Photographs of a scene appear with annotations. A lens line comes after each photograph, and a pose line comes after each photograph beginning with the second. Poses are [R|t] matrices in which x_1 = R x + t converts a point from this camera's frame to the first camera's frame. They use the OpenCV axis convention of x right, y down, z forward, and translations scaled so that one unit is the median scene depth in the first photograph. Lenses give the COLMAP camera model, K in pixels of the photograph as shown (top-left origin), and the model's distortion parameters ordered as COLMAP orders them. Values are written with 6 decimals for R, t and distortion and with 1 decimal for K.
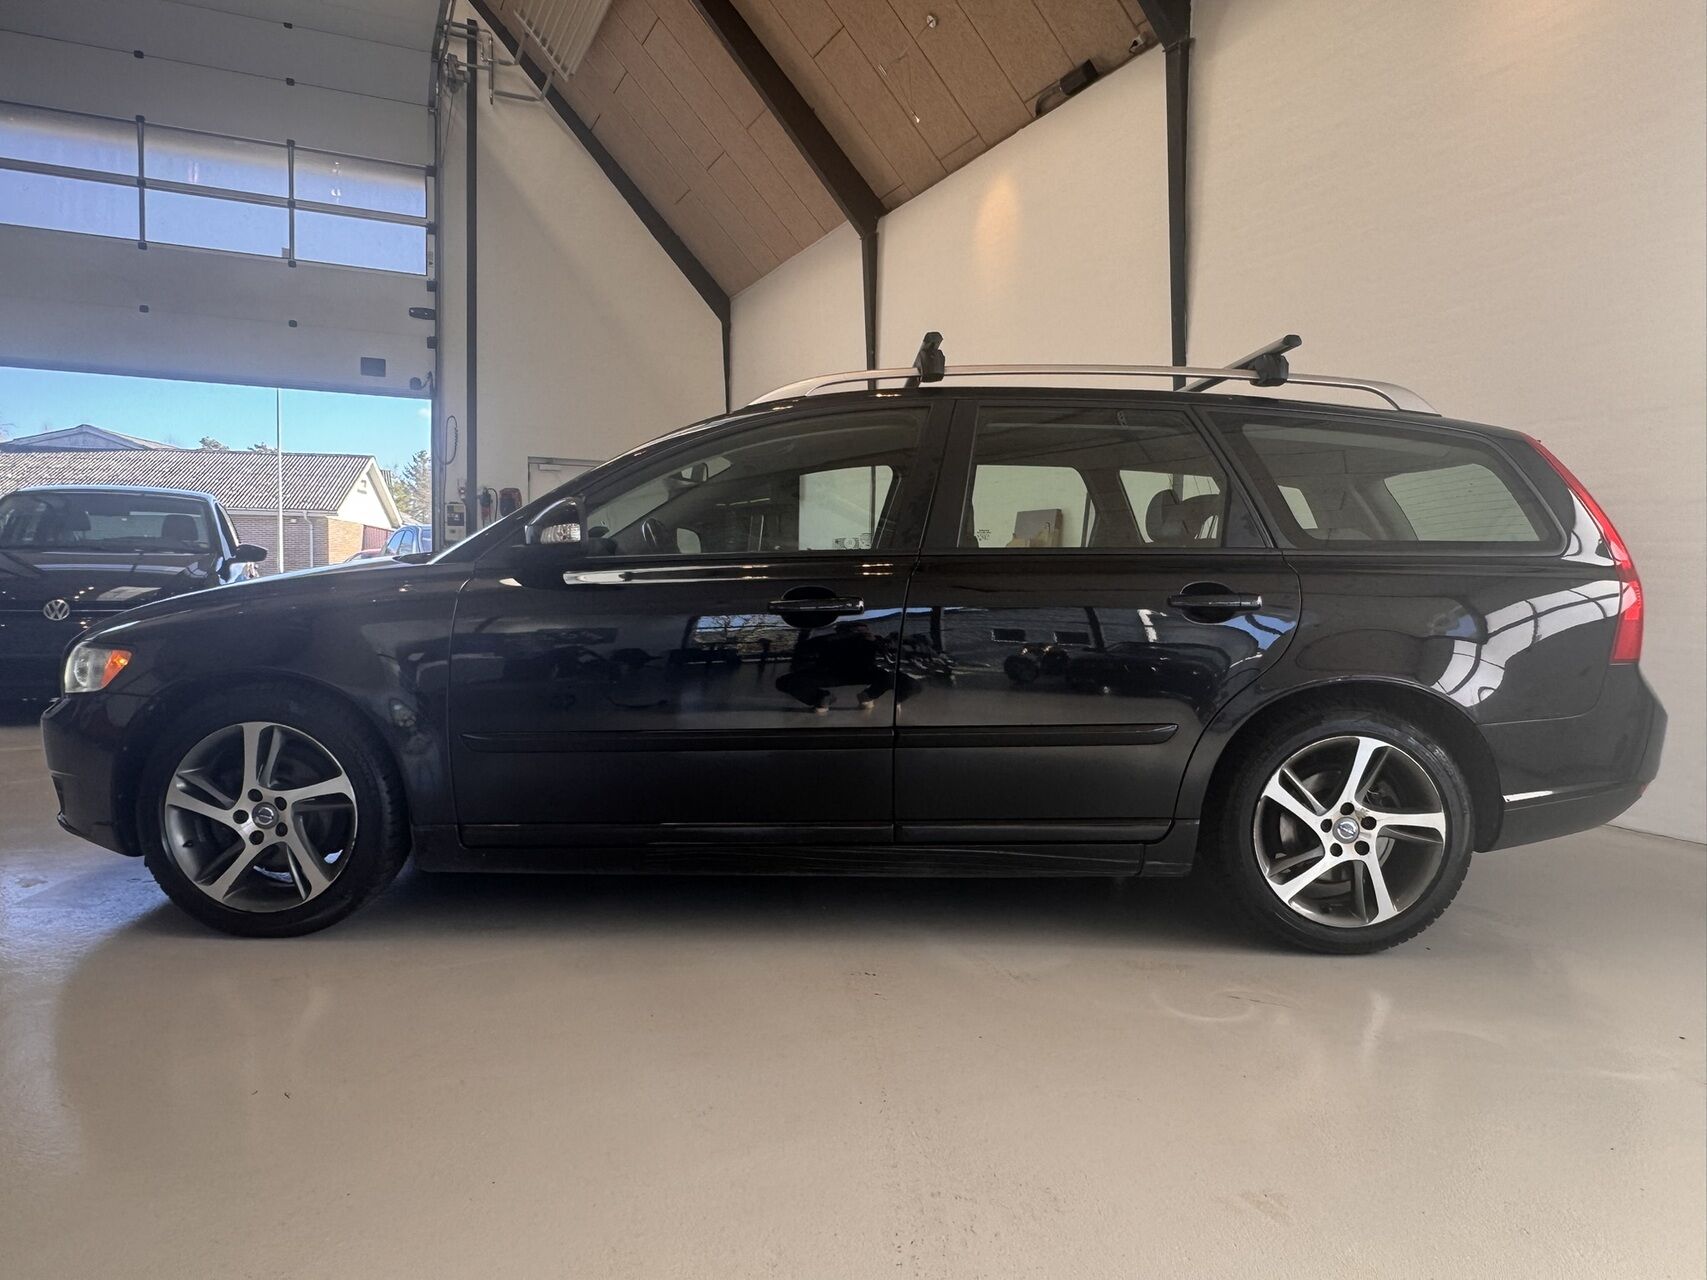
lens RADIAL K [[1105.4, 0, 853.5], [0, 1105.4, 640.0], [0, 0, 1]] dist [0.023763, -0.000548]
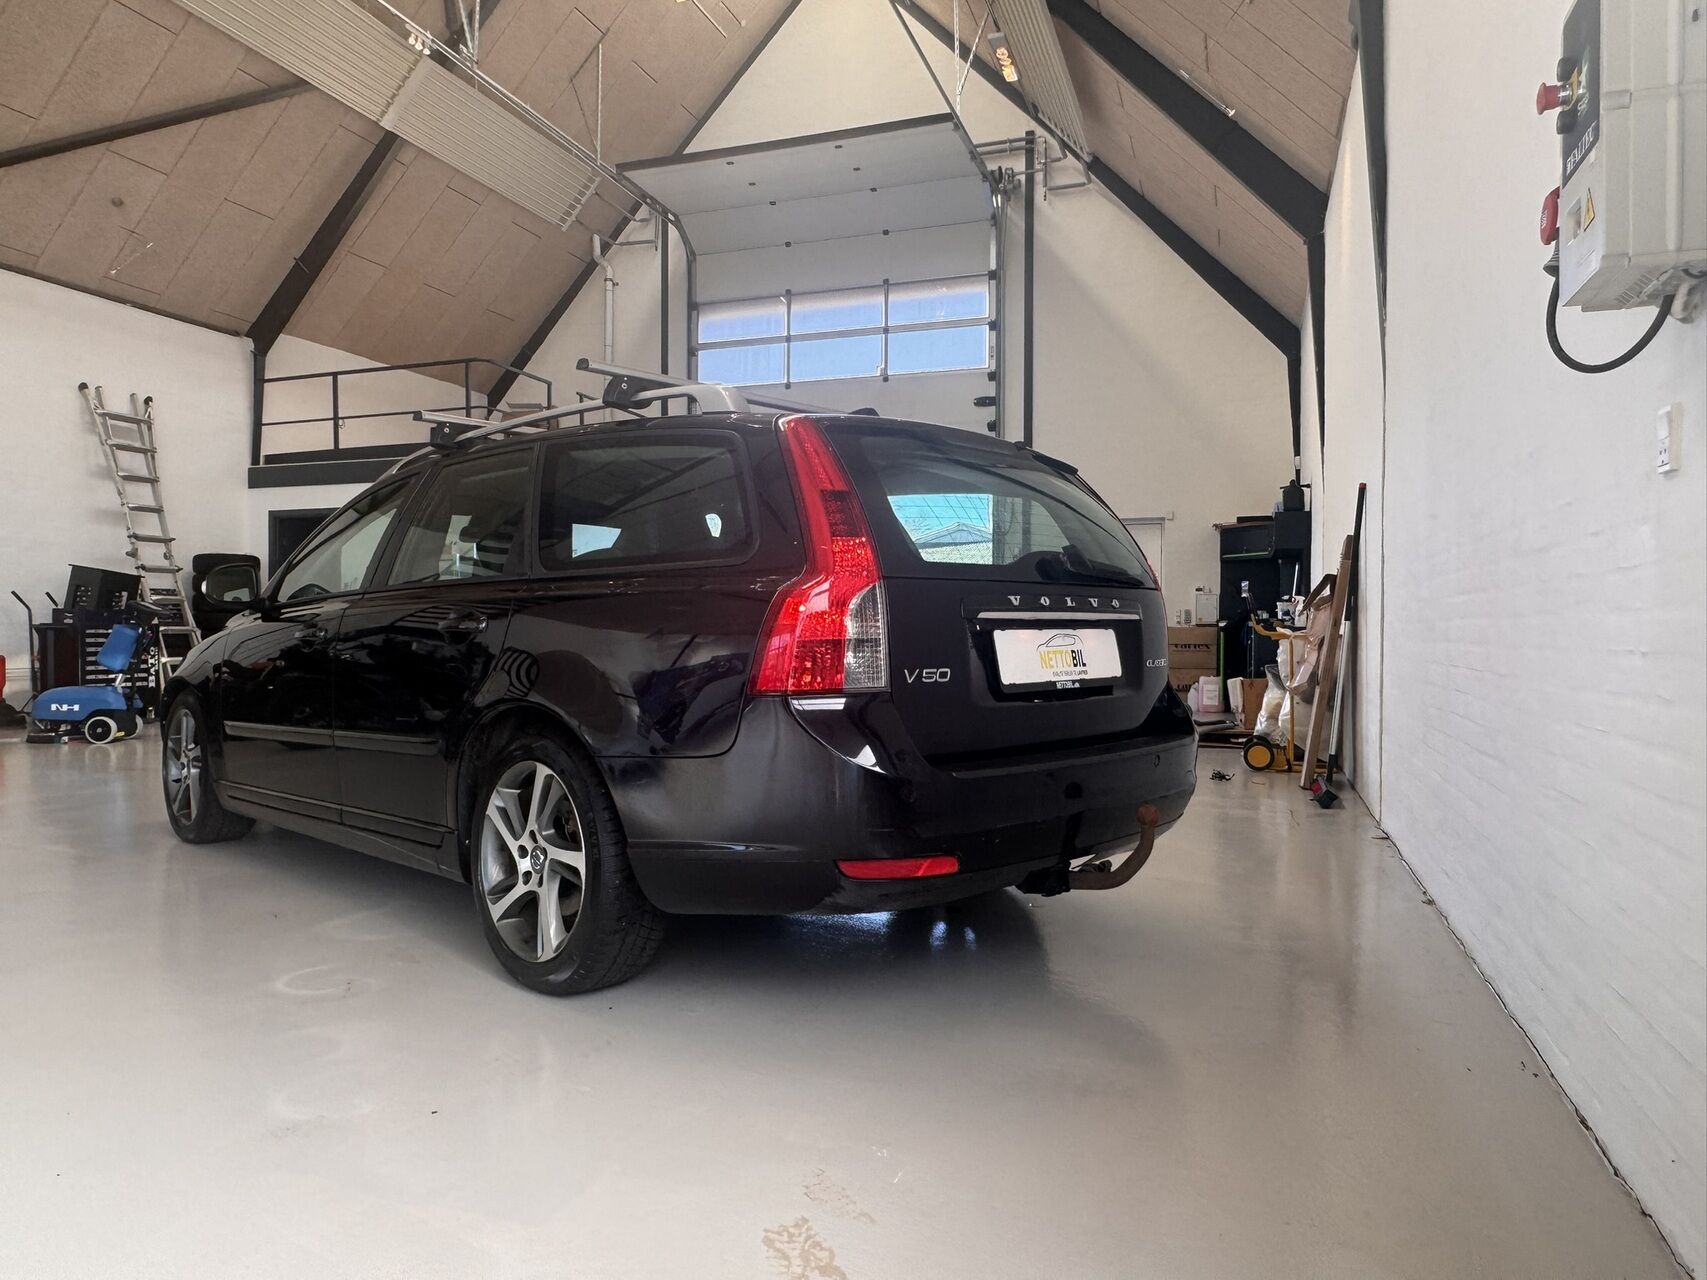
lens RADIAL K [[1143.0, 0, 877.9], [0, 1143.0, 645.2], [0, 0, 1]] dist [0.004357, 0.000602]
pose [[0.716886, -0.005207, -0.697171, 0.332175], [-0.036353, 0.998333, -0.044837, 0.004905], [0.696242, 0.057487, 0.715502, 0.119991]]
